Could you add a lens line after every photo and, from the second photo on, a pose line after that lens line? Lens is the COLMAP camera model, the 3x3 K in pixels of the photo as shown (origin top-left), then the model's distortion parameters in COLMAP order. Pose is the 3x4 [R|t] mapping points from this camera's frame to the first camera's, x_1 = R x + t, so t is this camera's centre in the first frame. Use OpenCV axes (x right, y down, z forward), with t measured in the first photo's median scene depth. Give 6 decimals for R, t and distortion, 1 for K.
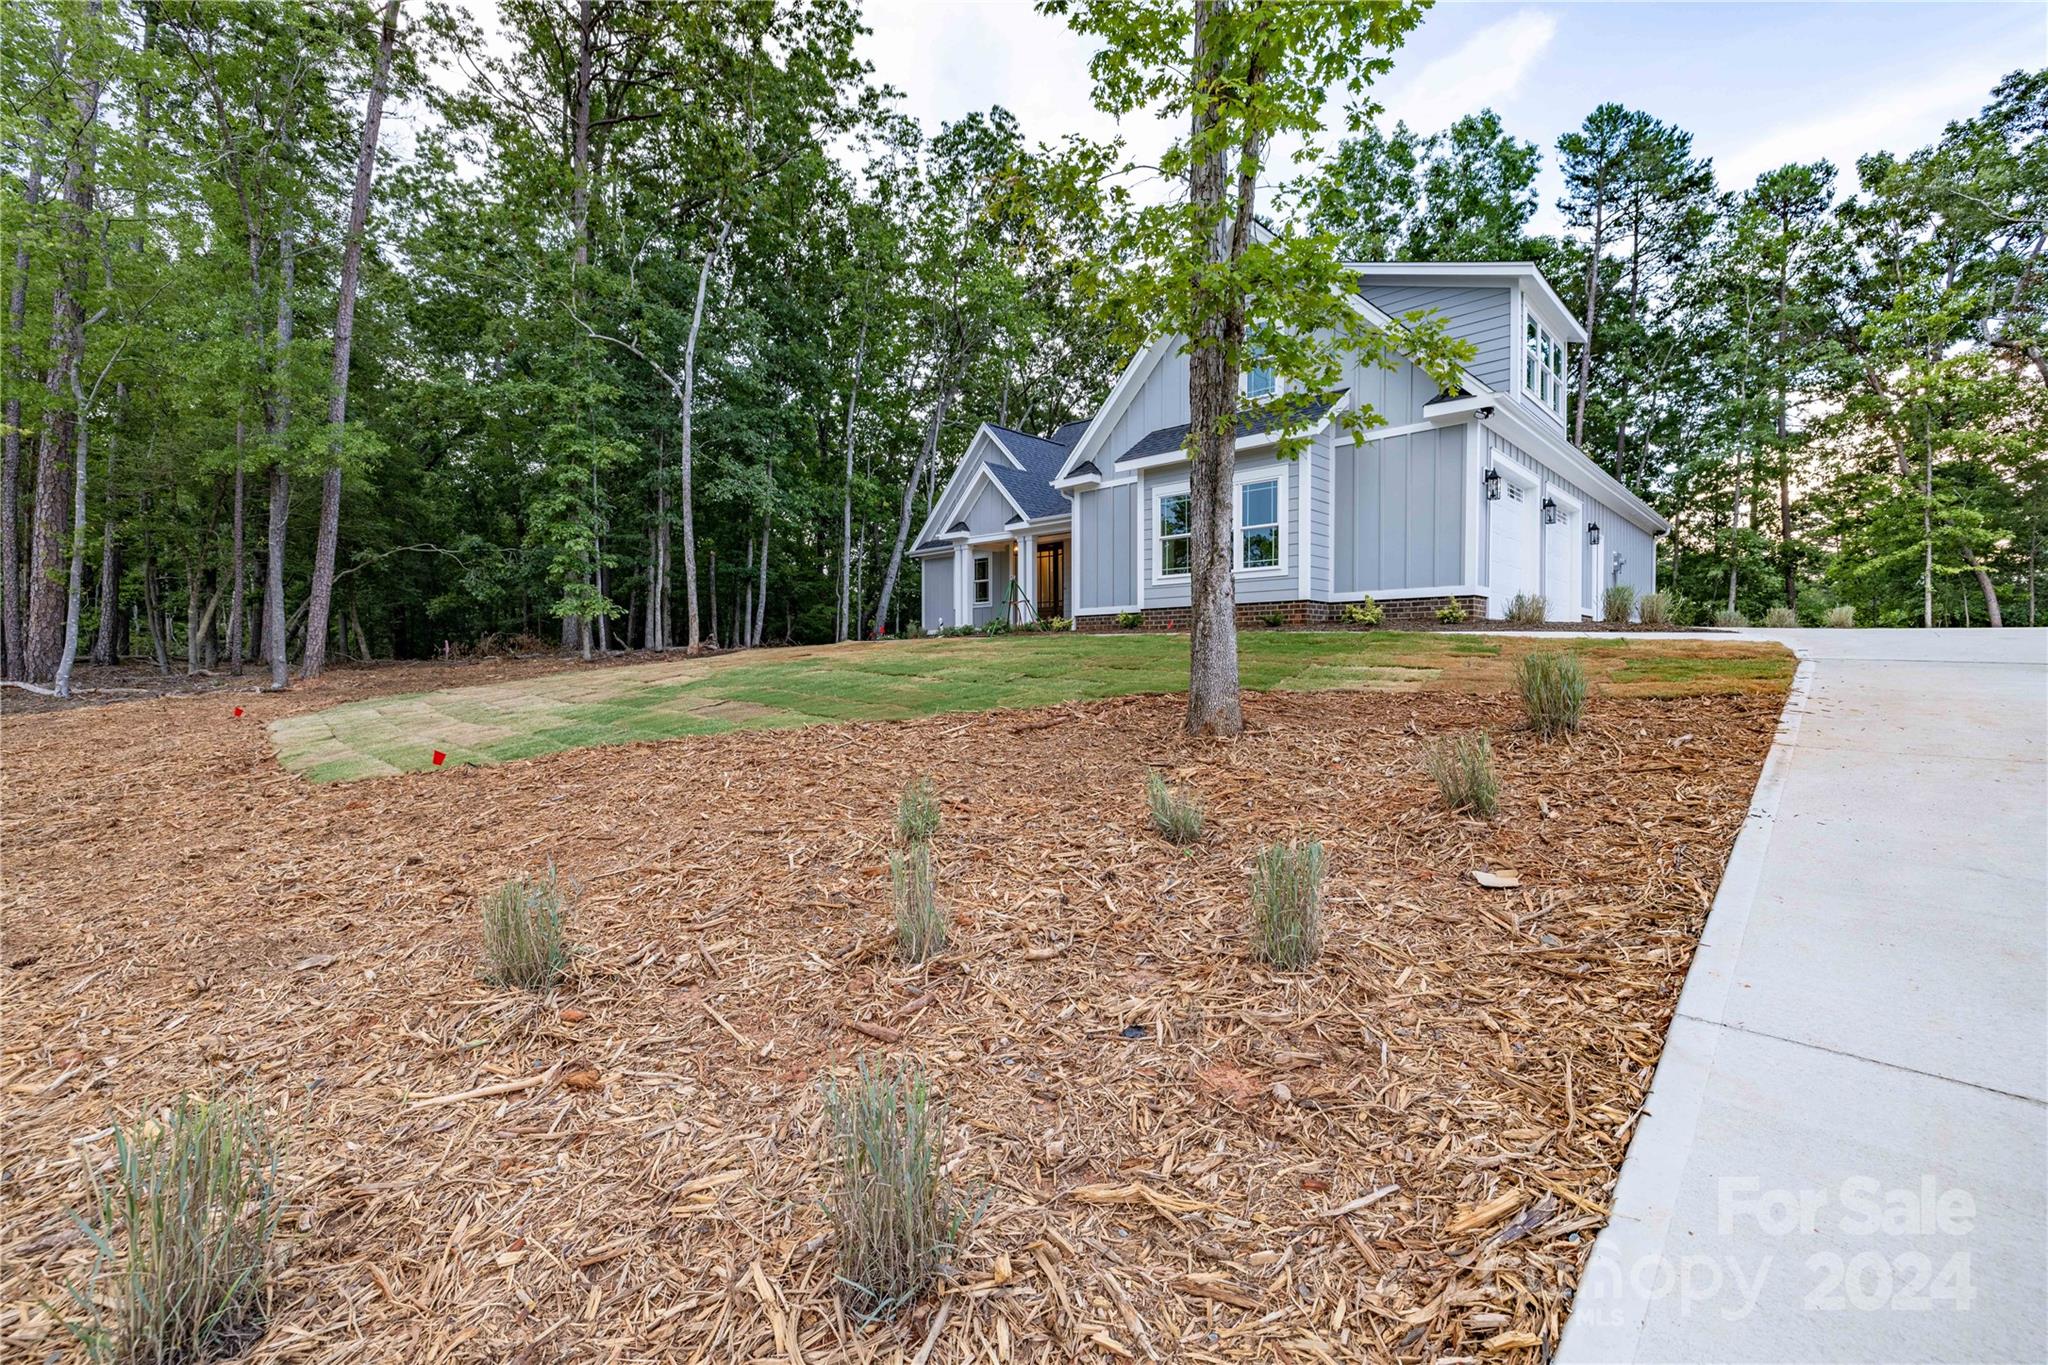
lens RADIAL K [[871.8, 0, 1021.8], [0, 871.8, 642.6], [0, 0, 1]] dist [0.001741, 0.000151]
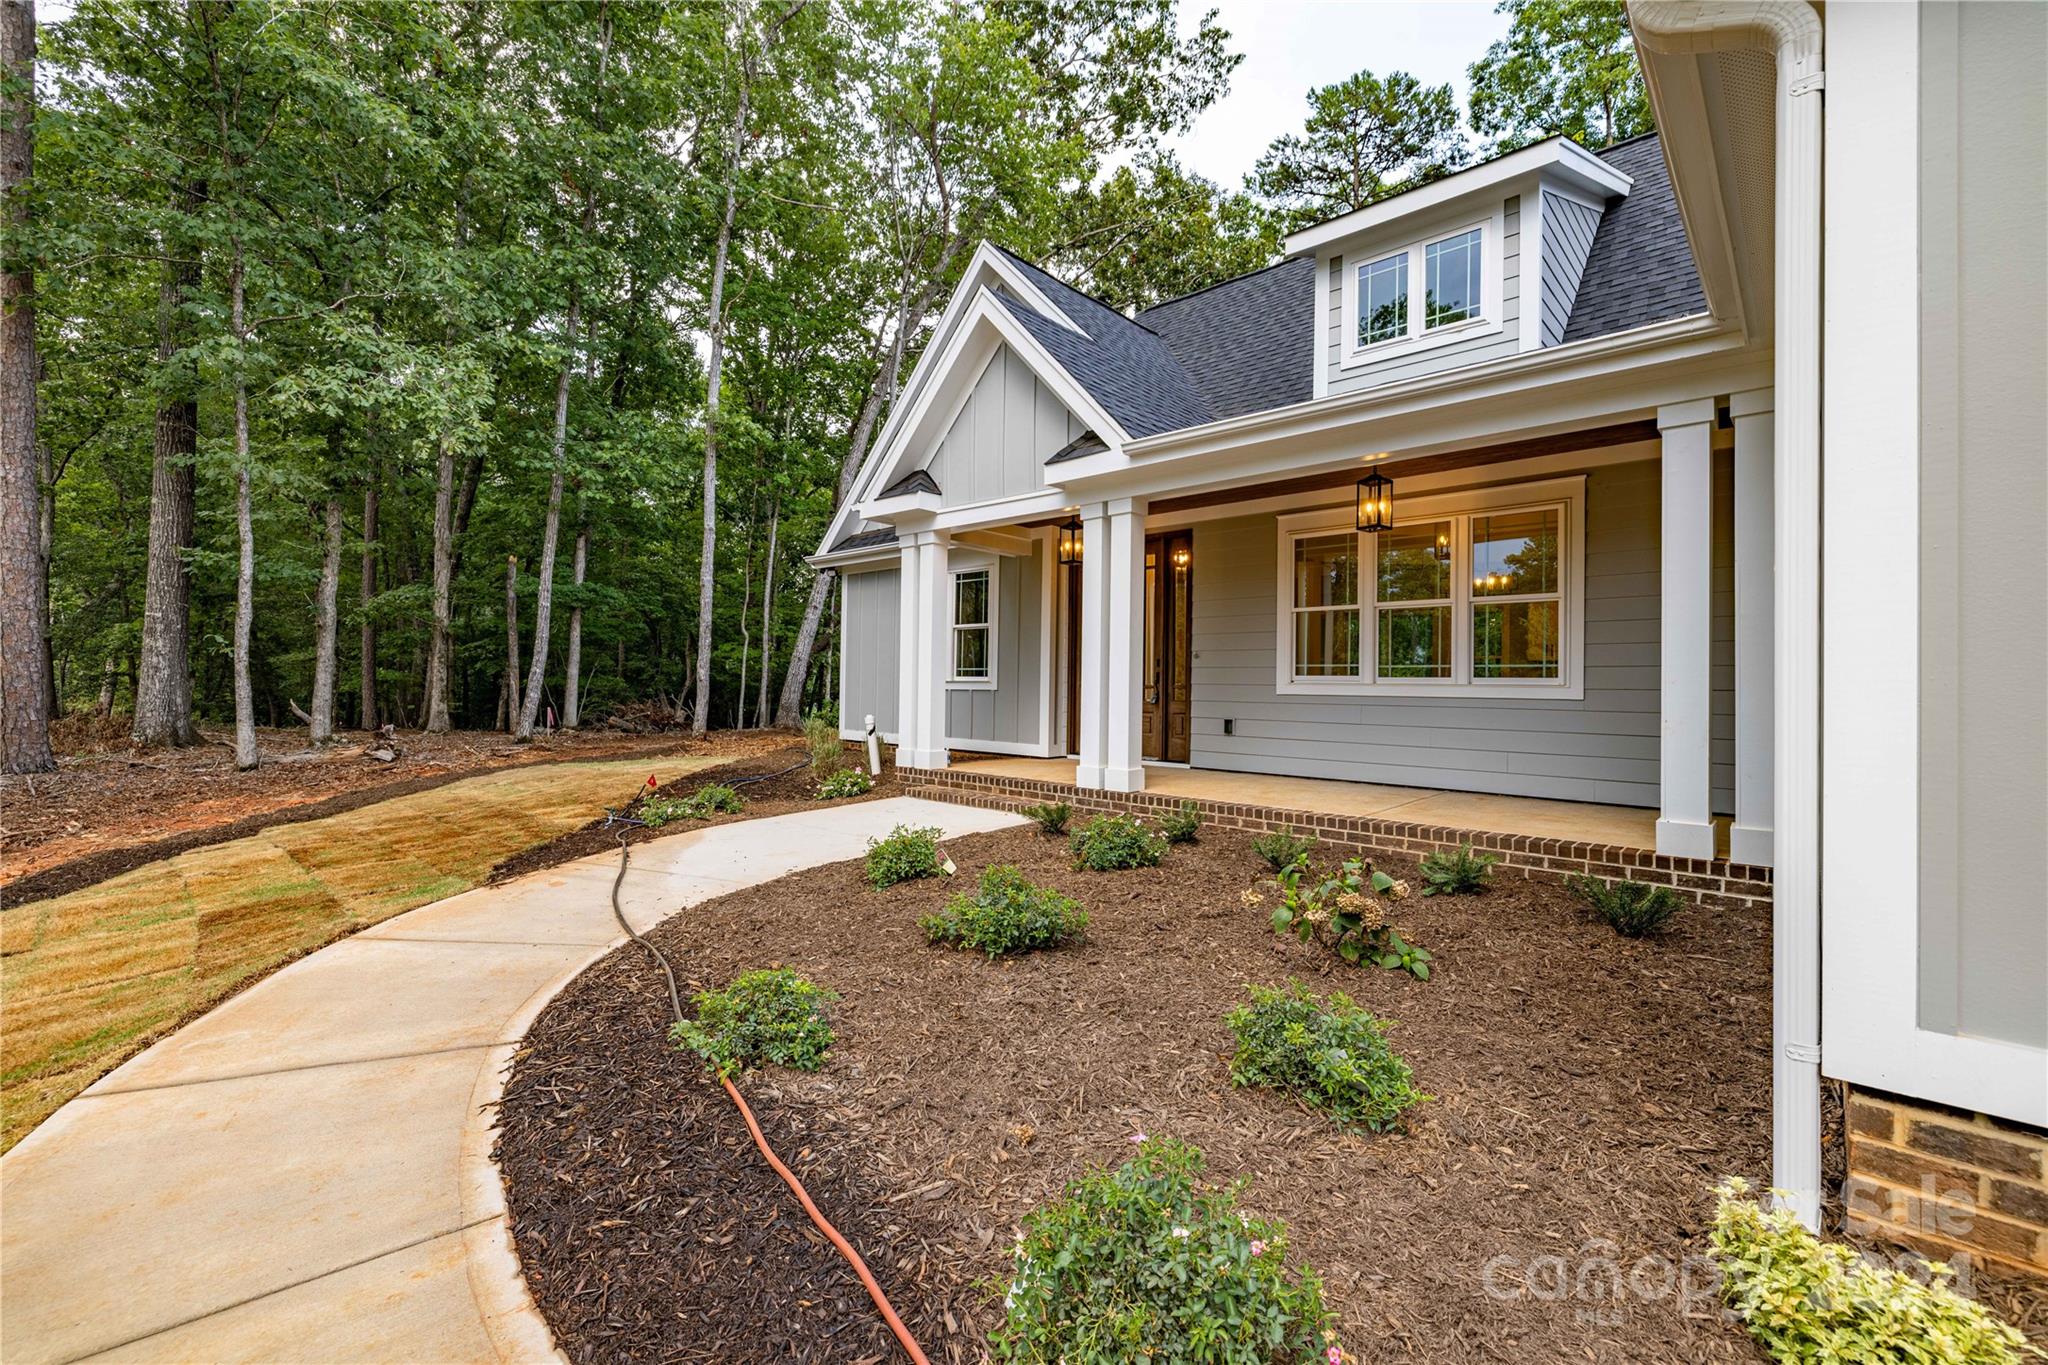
lens RADIAL K [[856.4, 0, 1024.0], [0, 856.4, 682.5], [0, 0, 1]] dist [0.000183, 0.000017]
pose [[0.999737, 0.016436, 0.016010, -0.029273], [-0.016664, 0.999760, 0.014205, -0.054103], [-0.015773, -0.014468, 0.999771, 0.628893]]
